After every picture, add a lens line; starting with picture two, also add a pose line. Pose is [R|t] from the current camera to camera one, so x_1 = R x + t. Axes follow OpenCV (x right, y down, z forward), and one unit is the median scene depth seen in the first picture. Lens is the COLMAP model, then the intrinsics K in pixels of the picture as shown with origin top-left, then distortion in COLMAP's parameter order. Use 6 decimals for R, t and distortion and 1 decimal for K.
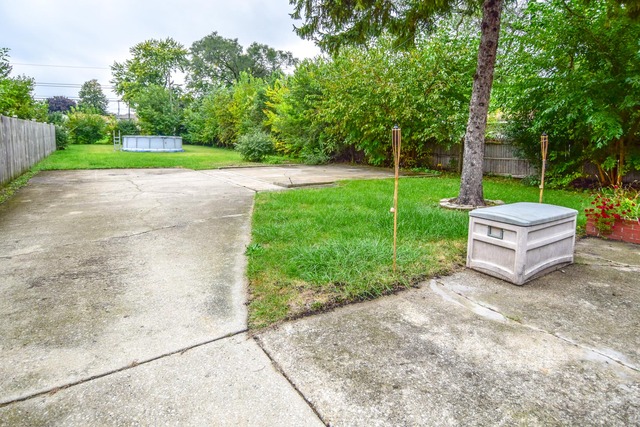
lens RADIAL K [[359.9, 0, 313.9], [0, 359.9, 173.1], [0, 0, 1]] dist [0.022712, -0.015212]
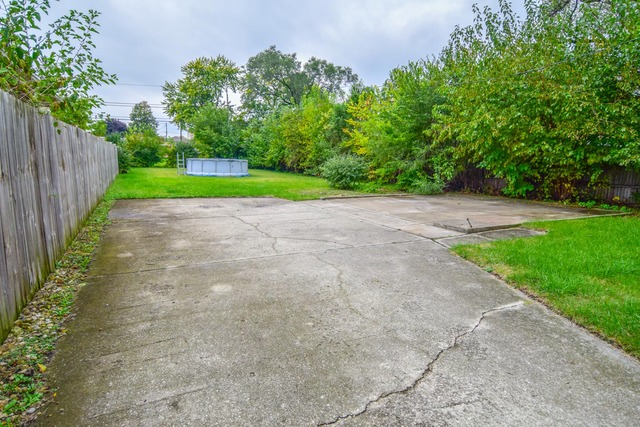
lens RADIAL K [[359.9, 0, 317.8], [0, 359.9, 215.0], [0, 0, 1]] dist [0.022712, -0.015212]
pose [[0.996156, 0.017231, -0.085891, -0.104292], [-0.013062, 0.998720, 0.048875, -0.008389], [0.086623, -0.047565, 0.995105, 0.102230]]
